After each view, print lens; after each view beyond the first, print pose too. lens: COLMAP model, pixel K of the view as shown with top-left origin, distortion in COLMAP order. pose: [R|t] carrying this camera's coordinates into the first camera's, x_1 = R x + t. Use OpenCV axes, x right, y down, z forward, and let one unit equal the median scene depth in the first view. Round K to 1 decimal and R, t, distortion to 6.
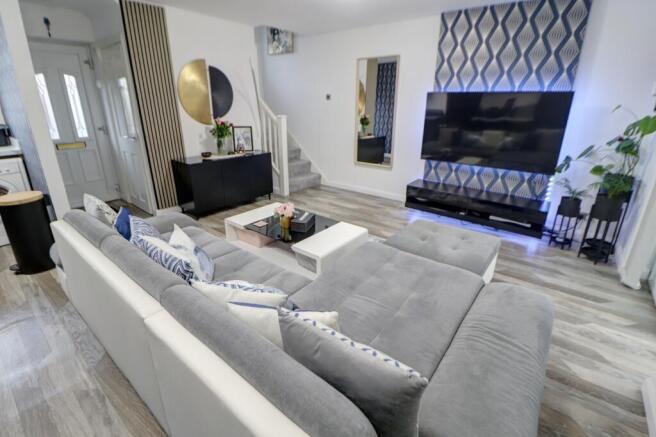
lens RADIAL K [[304.4, 0, 330.1], [0, 304.4, 205.0], [0, 0, 1]] dist [-0.013203, -0.000737]
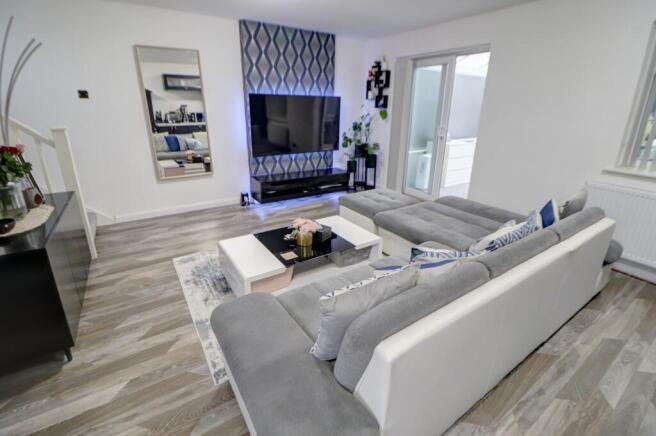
lens RADIAL K [[304.4, 0, 330.1], [0, 304.4, 204.5], [0, 0, 1]] dist [-0.013203, -0.000737]
pose [[0.301826, -0.302351, 0.904149, -0.698803], [0.289932, 0.932569, 0.215069, -0.165596], [-0.908207, 0.197228, 0.369135, 0.450675]]
